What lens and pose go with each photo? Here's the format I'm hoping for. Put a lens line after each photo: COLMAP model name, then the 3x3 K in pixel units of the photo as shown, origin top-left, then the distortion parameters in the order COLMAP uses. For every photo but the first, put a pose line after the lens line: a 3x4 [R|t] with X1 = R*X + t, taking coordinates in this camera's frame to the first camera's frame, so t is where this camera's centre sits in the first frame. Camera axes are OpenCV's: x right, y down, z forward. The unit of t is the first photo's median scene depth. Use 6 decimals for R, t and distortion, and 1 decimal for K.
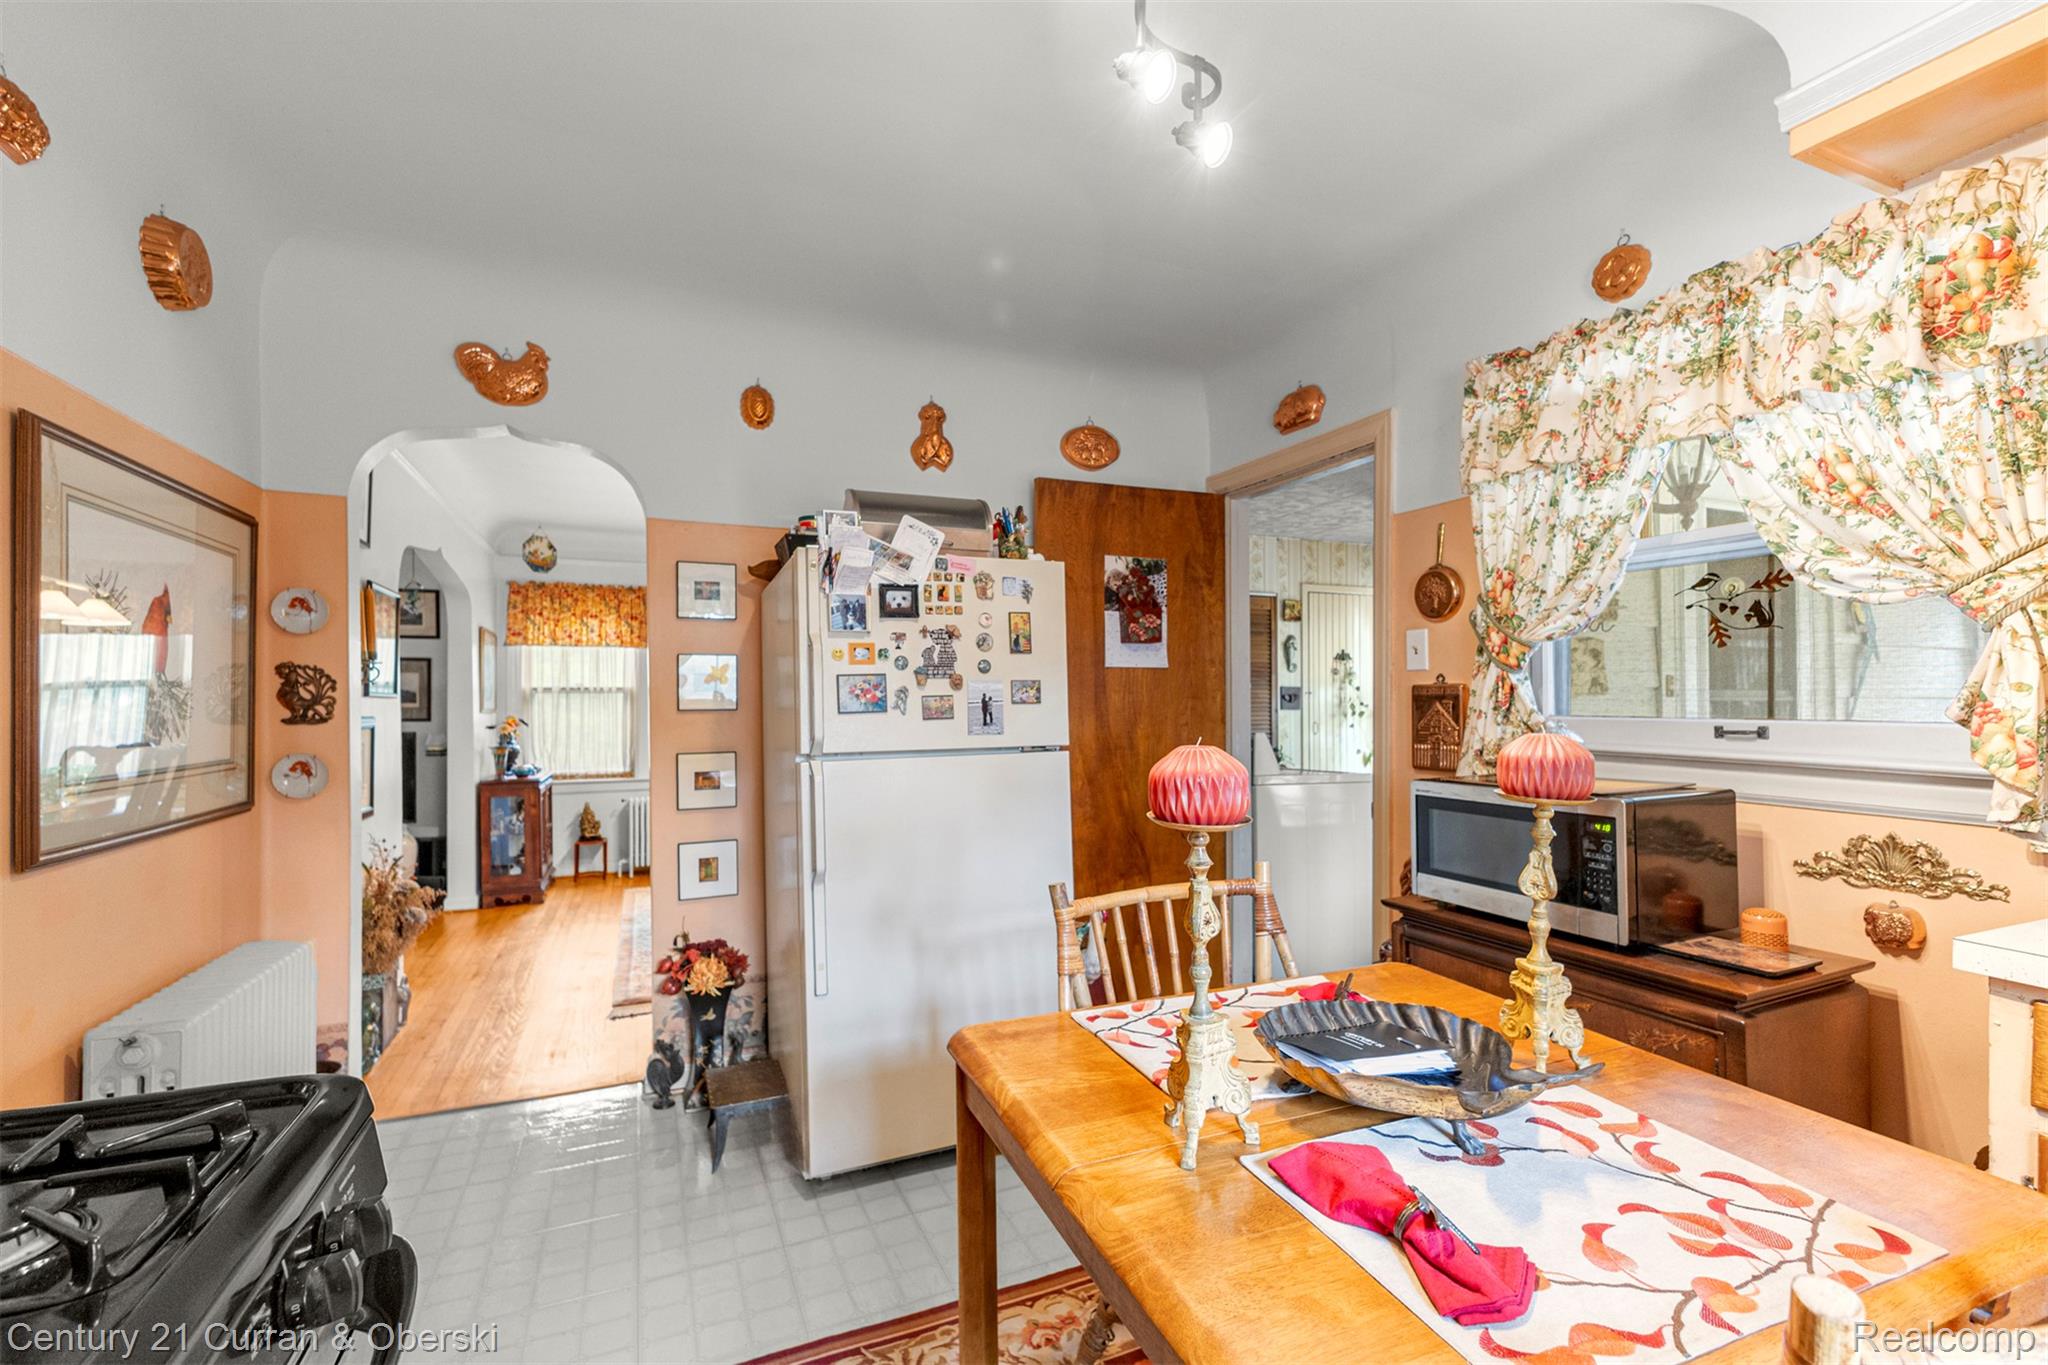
lens RADIAL K [[885.8, 0, 1027.0], [0, 885.8, 699.8], [0, 0, 1]] dist [0.009500, -0.002506]
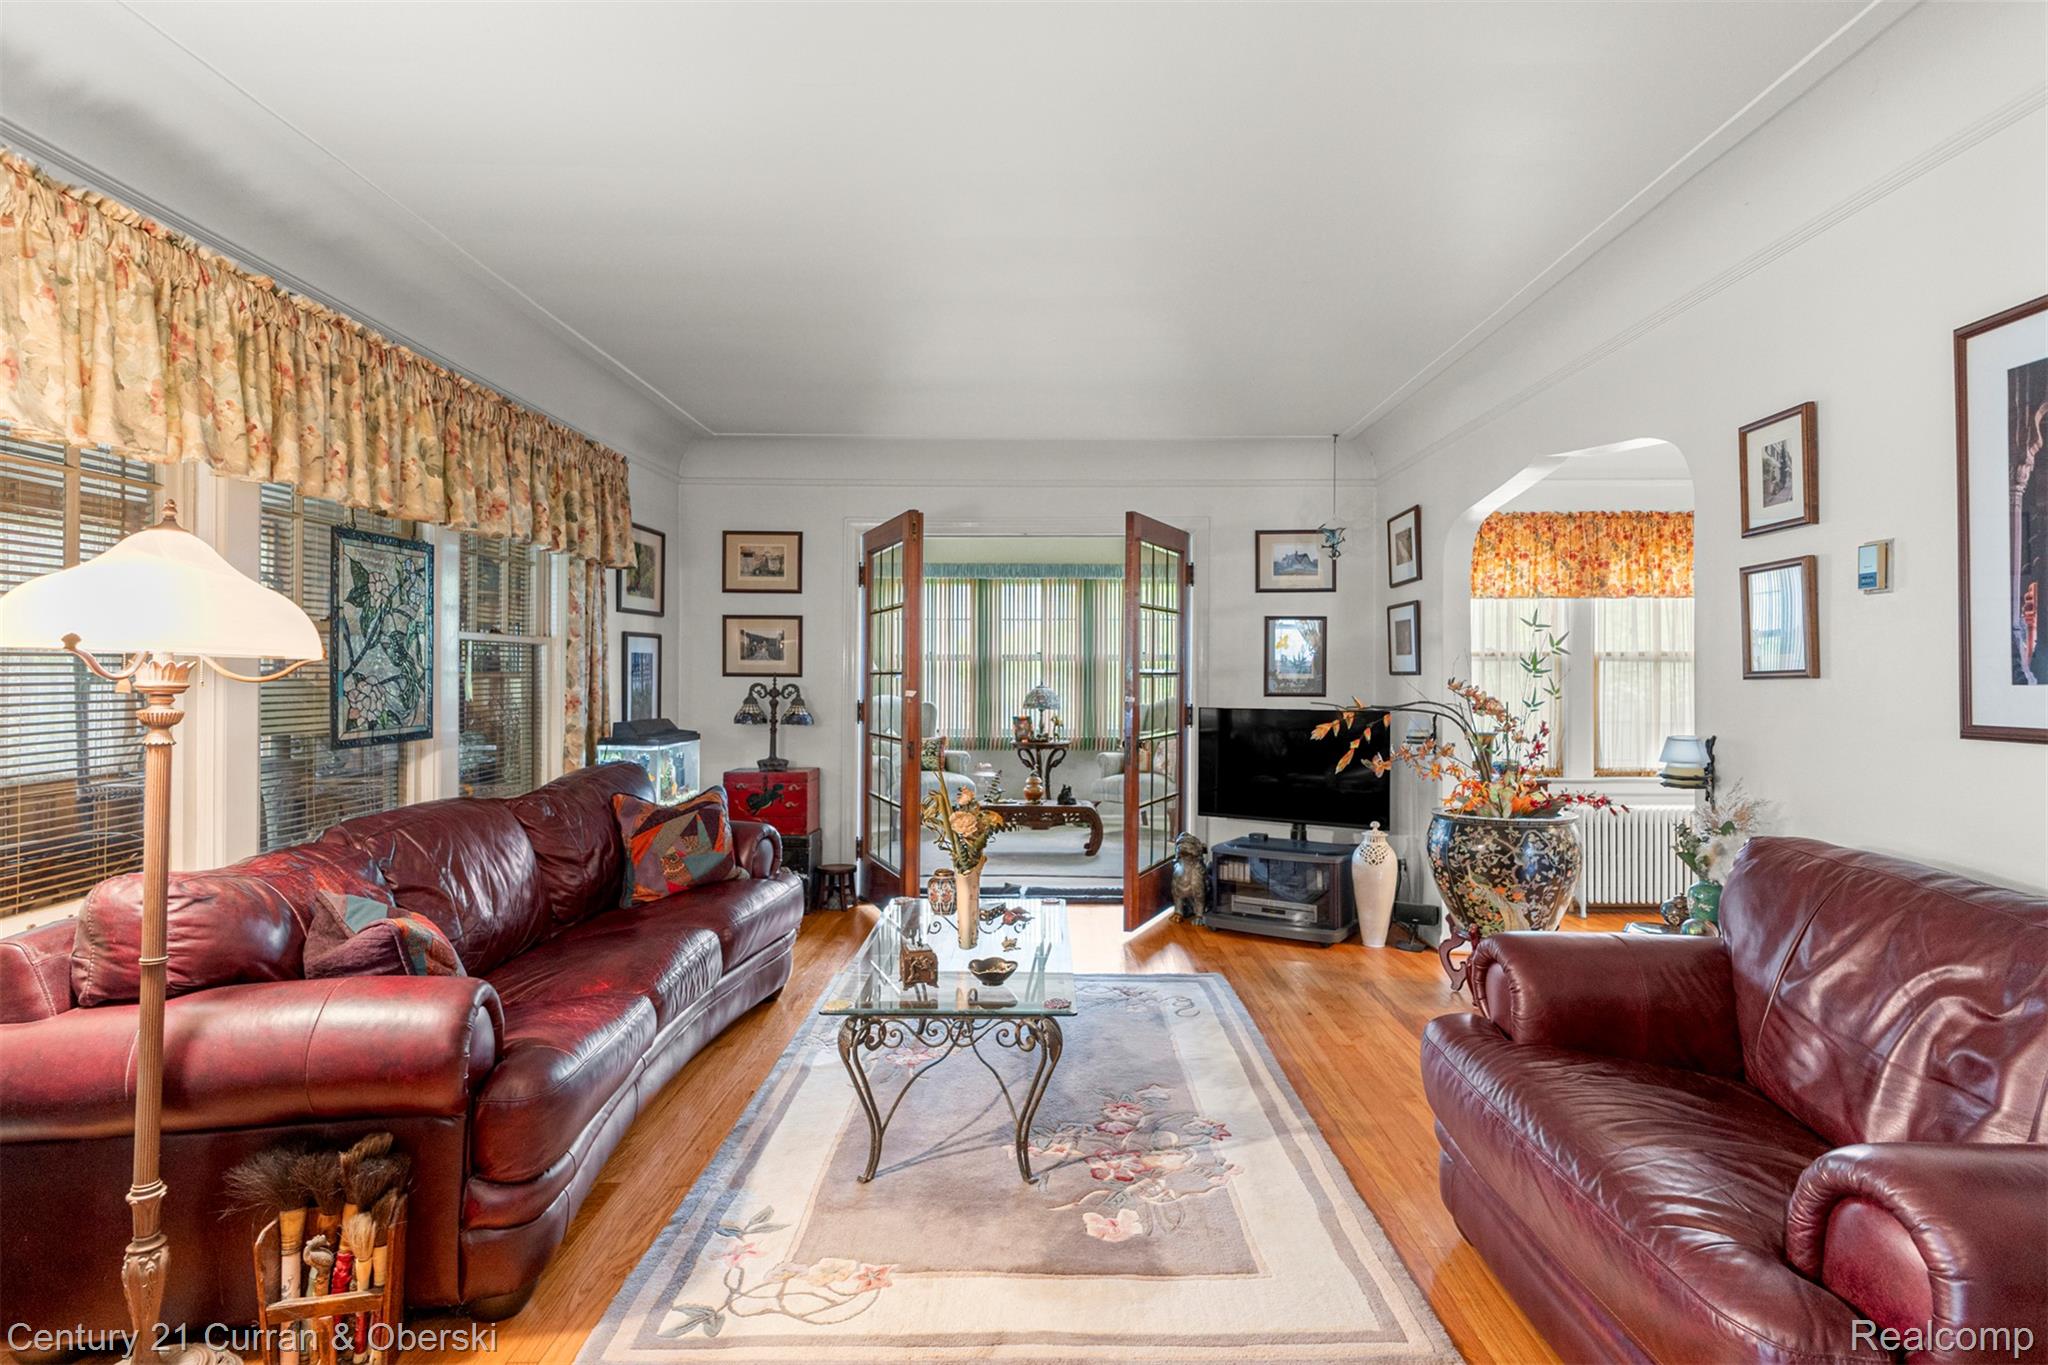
lens RADIAL K [[1020.2, 0, 1021.9], [0, 1020.2, 674.5], [0, 0, 1]] dist [0.005736, 0.000126]
pose [[0.907660, 0.006656, -0.419654, -0.581636], [-0.003937, 0.999965, 0.007345, -0.000871], [0.419688, -0.005014, 0.907654, 0.068093]]
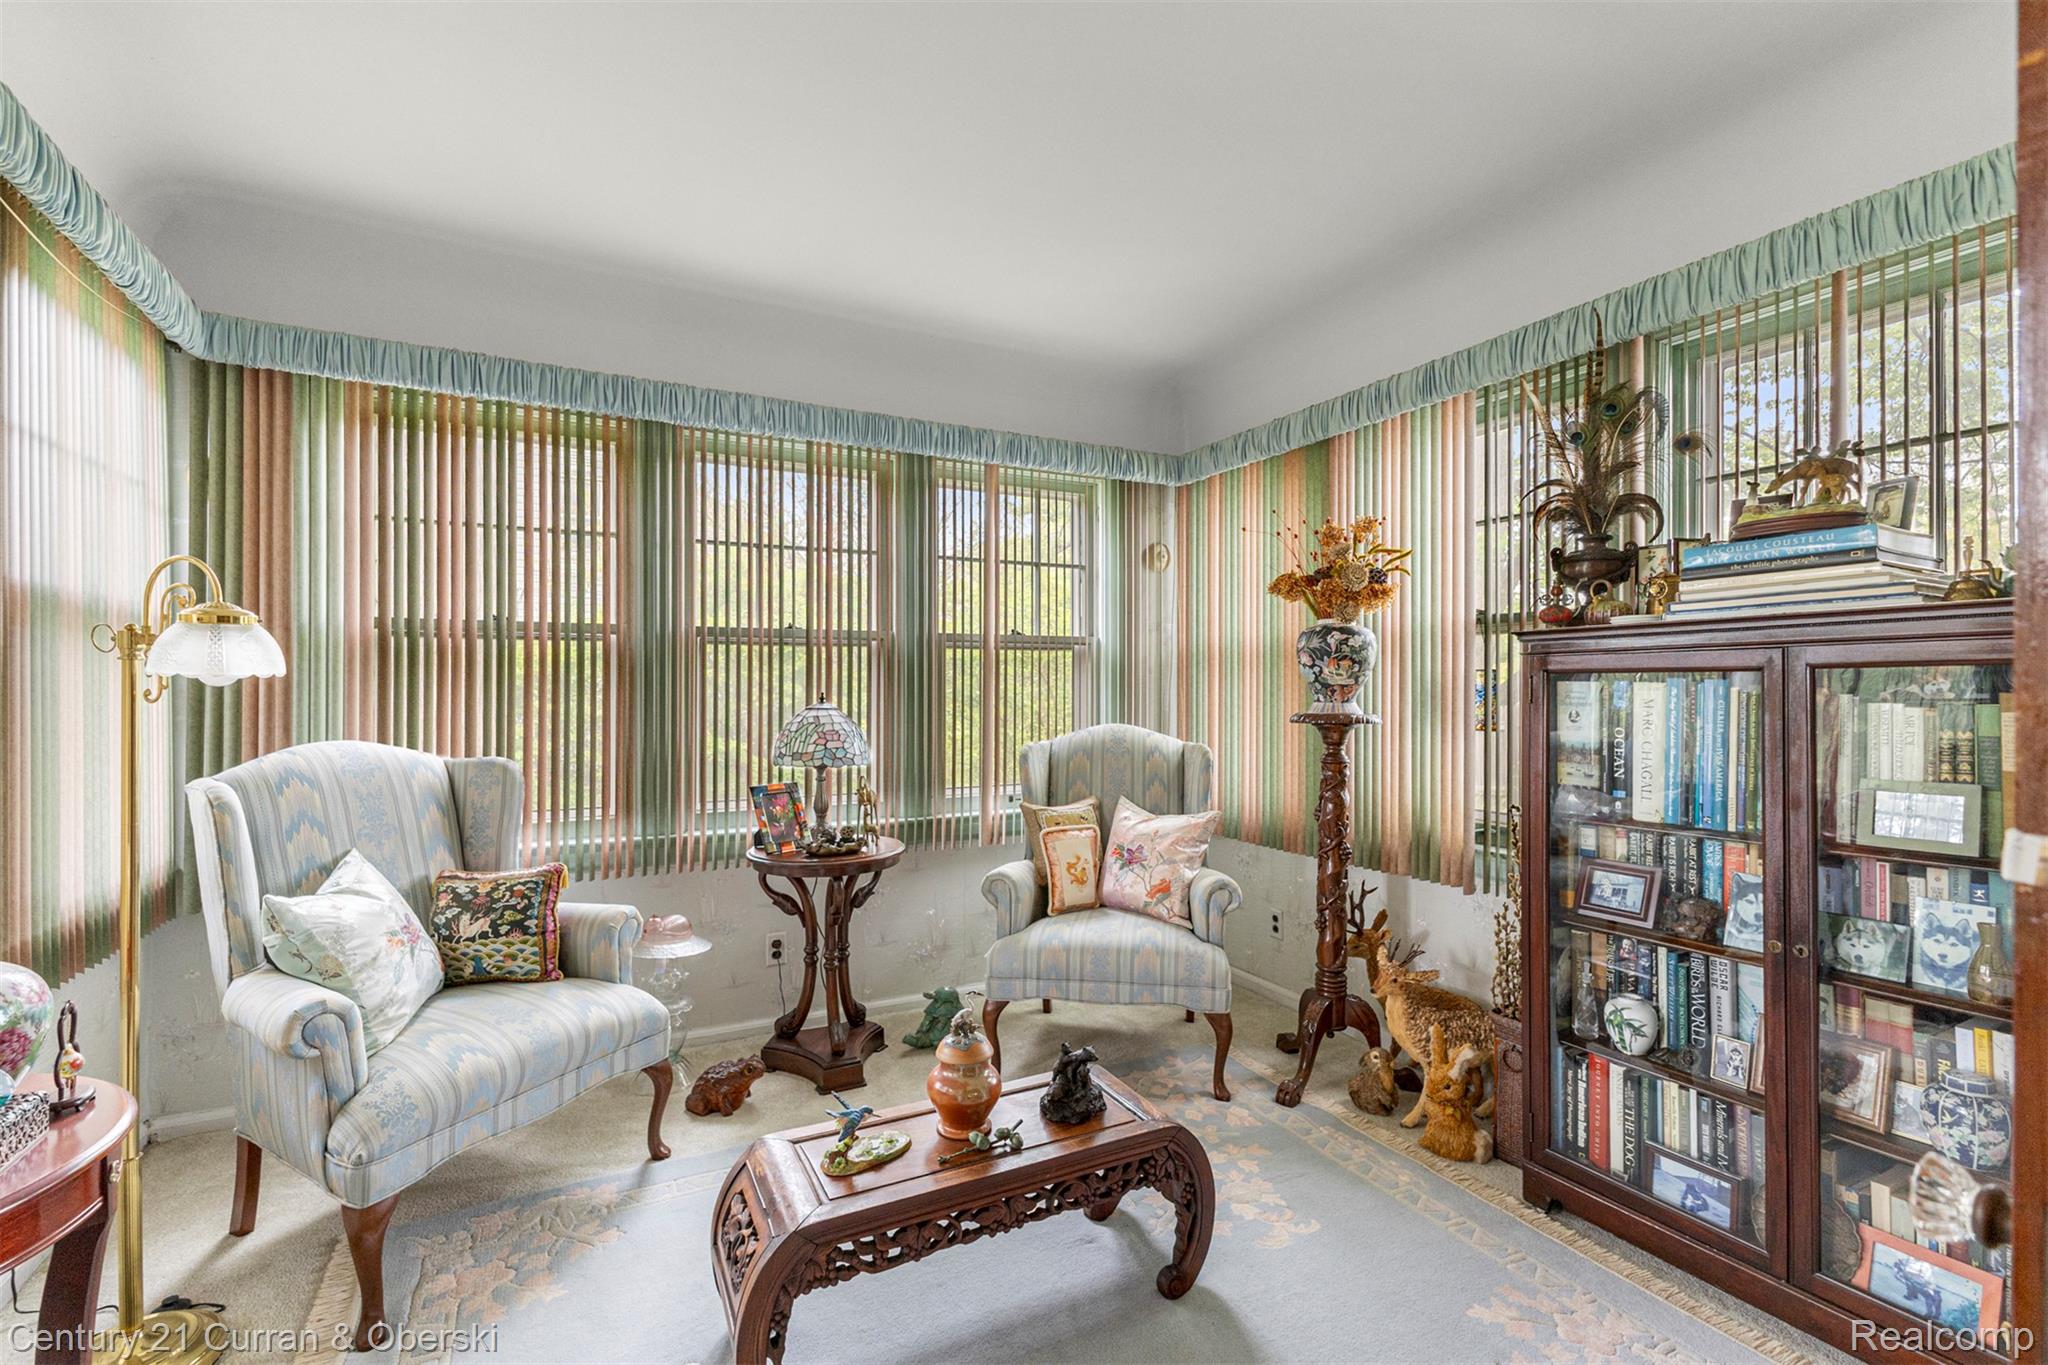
lens RADIAL K [[885.8, 0, 1018.6], [0, 885.8, 679.6], [0, 0, 1]] dist [0.009500, -0.002506]
pose [[0.997620, 0.005224, 0.068751, -1.098653], [-0.005161, 0.999986, -0.001086, 0.011213], [-0.068756, 0.000728, 0.997633, 0.901860]]
